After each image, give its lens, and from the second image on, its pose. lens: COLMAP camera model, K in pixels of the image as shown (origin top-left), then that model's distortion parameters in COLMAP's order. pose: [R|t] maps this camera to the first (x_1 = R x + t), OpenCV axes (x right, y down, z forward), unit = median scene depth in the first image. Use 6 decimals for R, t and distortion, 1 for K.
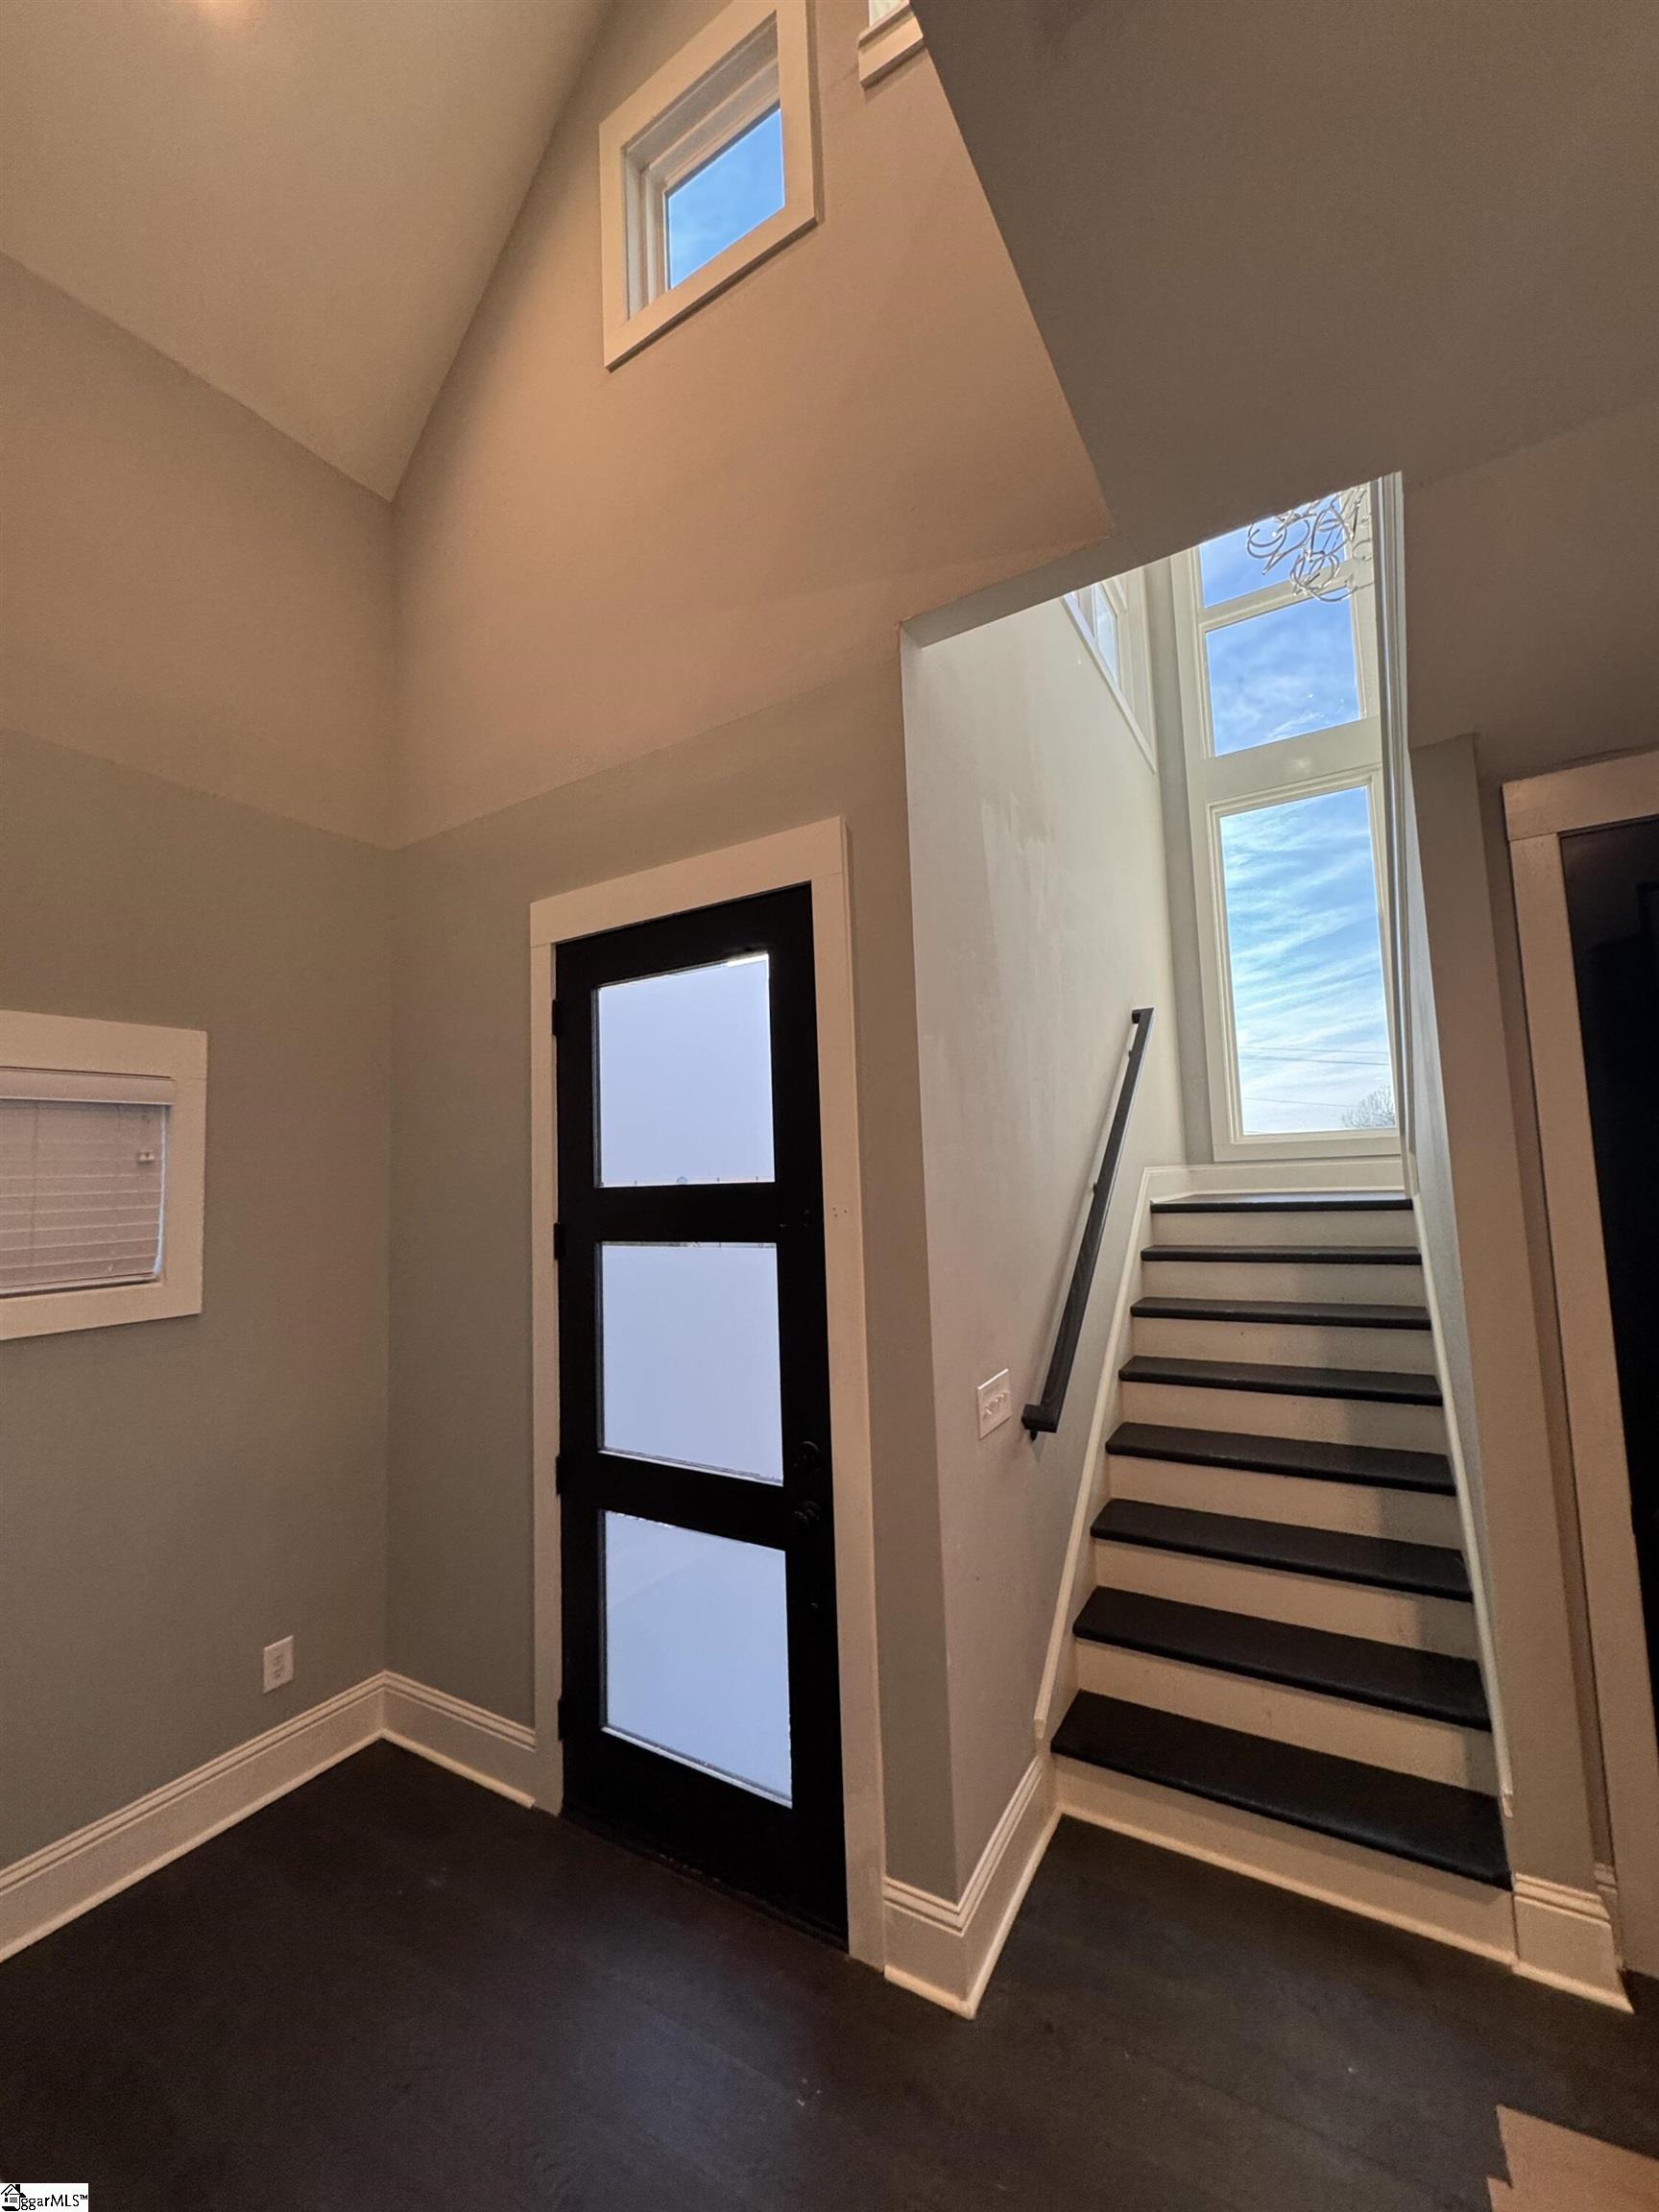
lens RADIAL K [[876.0, 0, 829.7], [0, 876.0, 1110.6], [0, 0, 1]] dist [-0.003778, -0.000325]
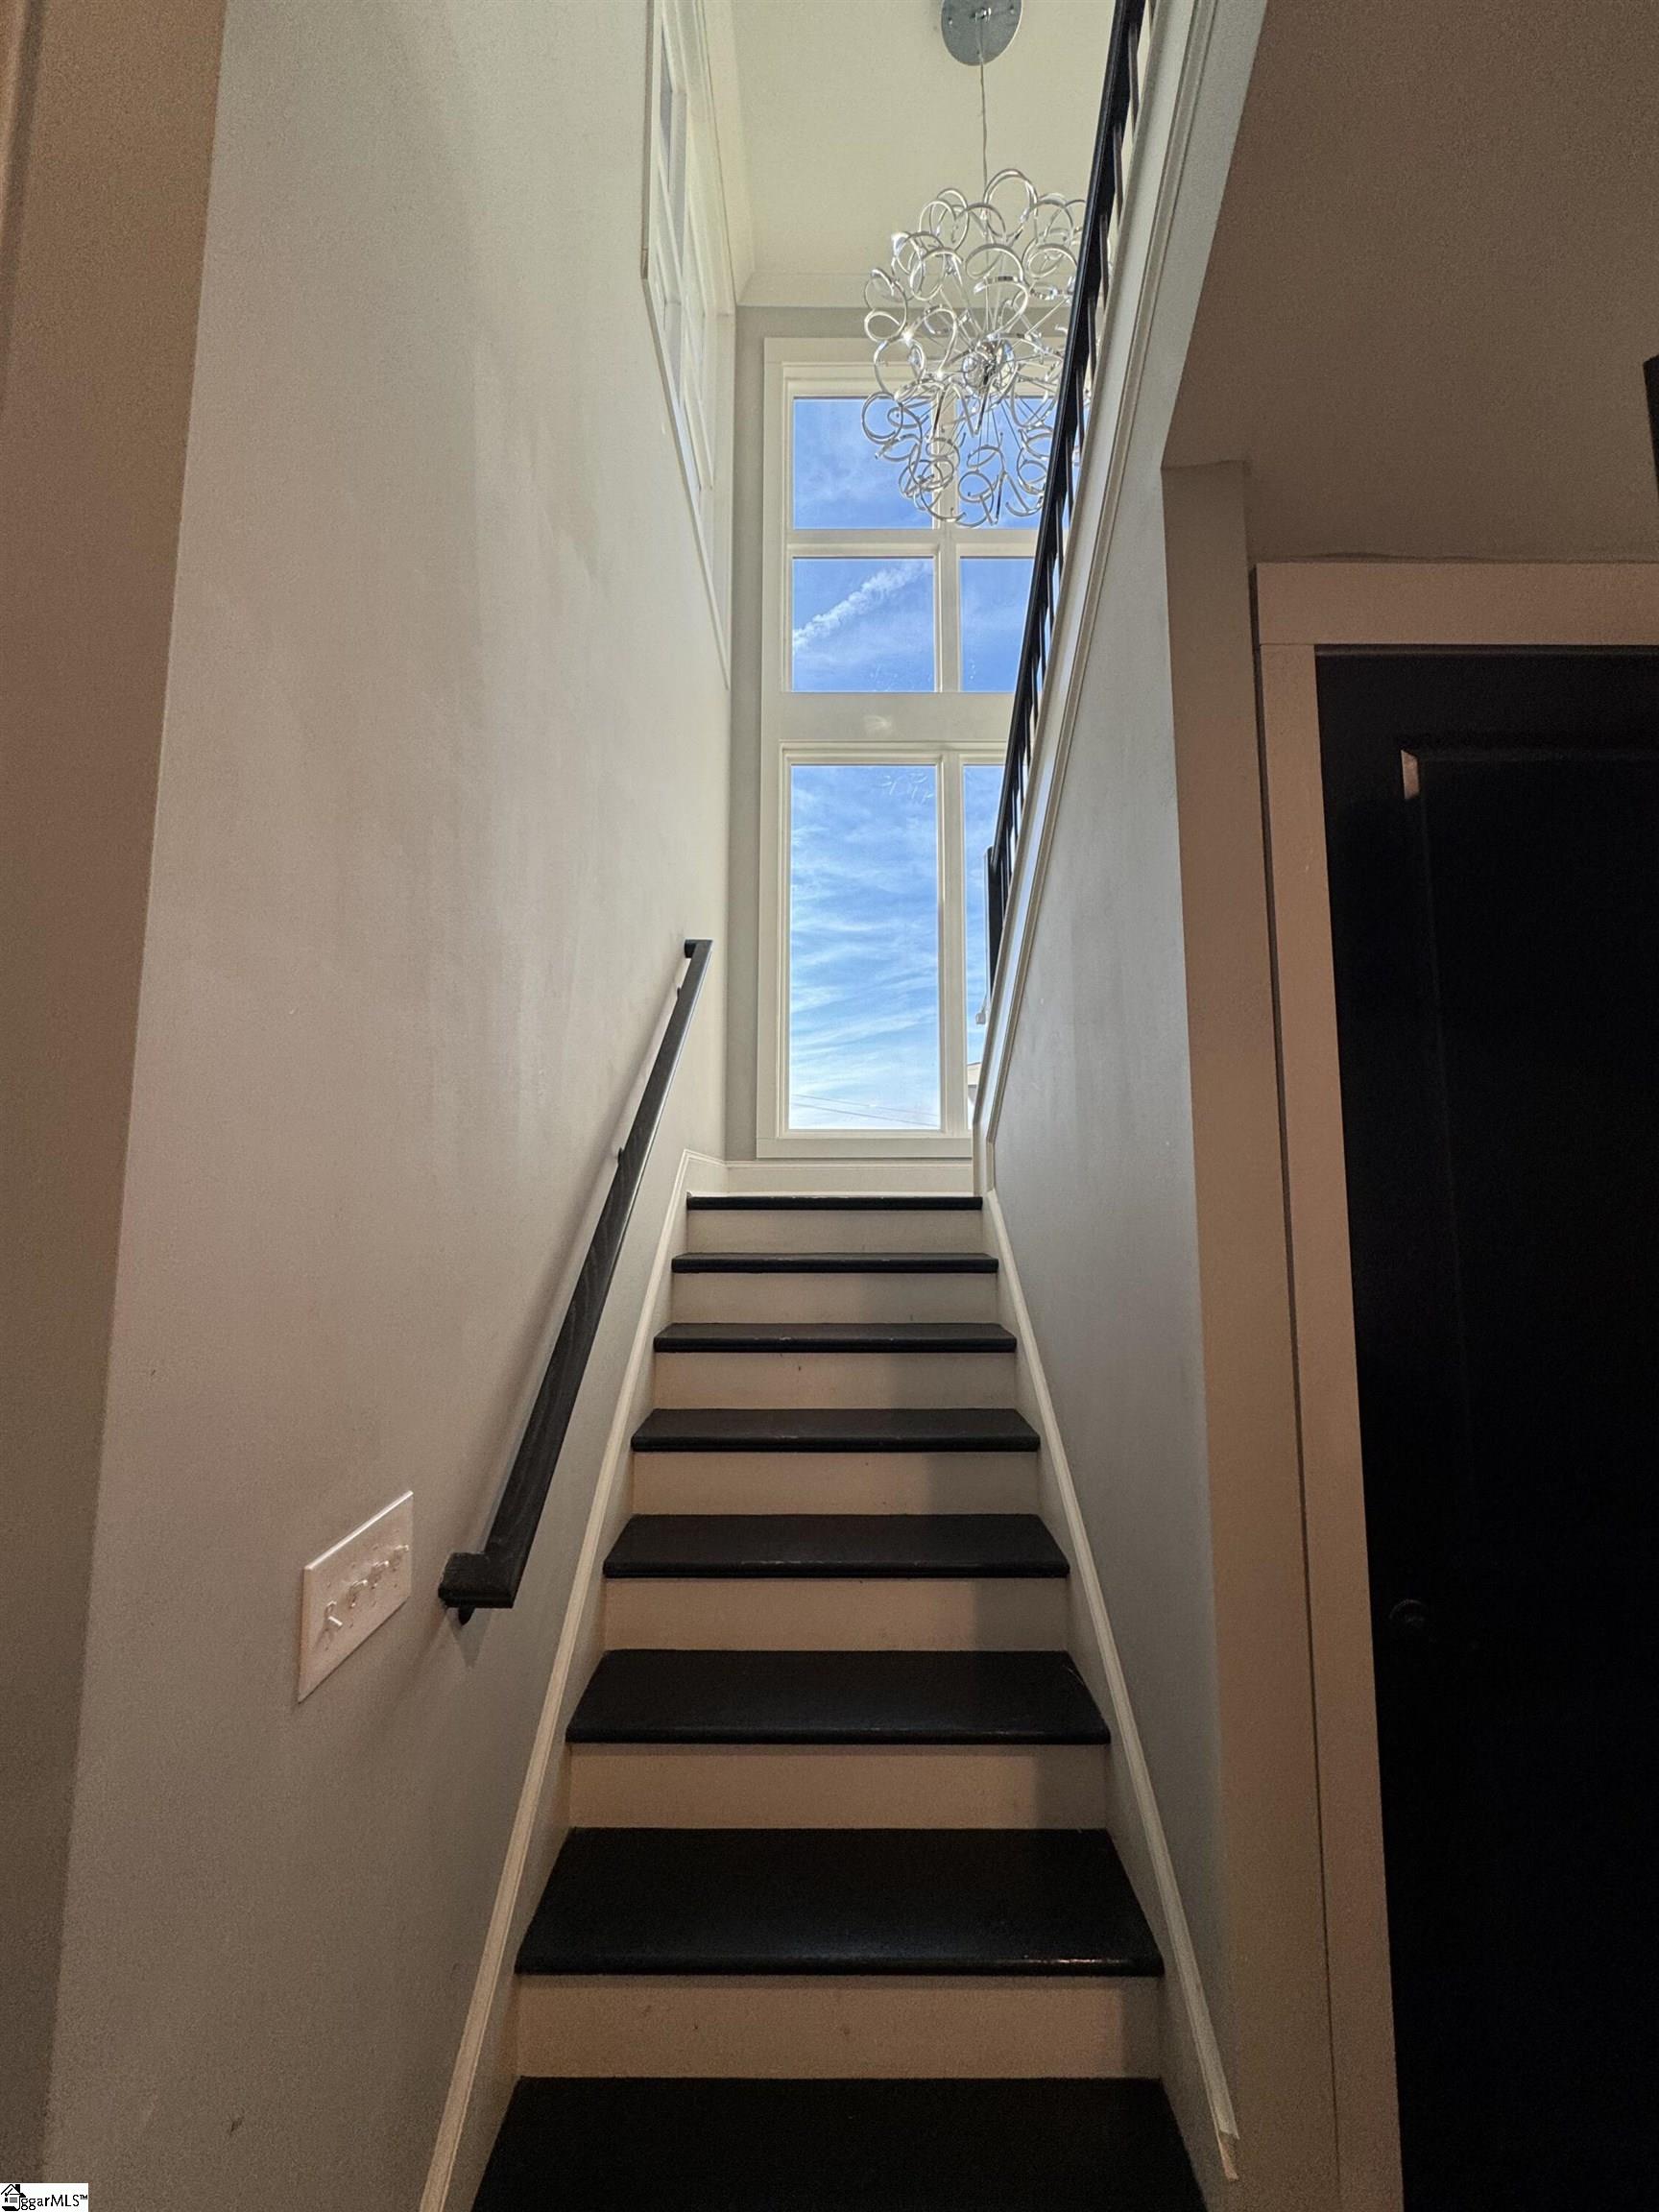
lens RADIAL K [[876.0, 0, 829.7], [0, 876.0, 1110.6], [0, 0, 1]] dist [-0.003778, -0.000325]
pose [[0.854999, 0.091240, 0.510541, 0.125667], [-0.074391, 0.995800, -0.053378, 0.097890], [-0.513267, 0.007659, 0.858195, 0.452206]]
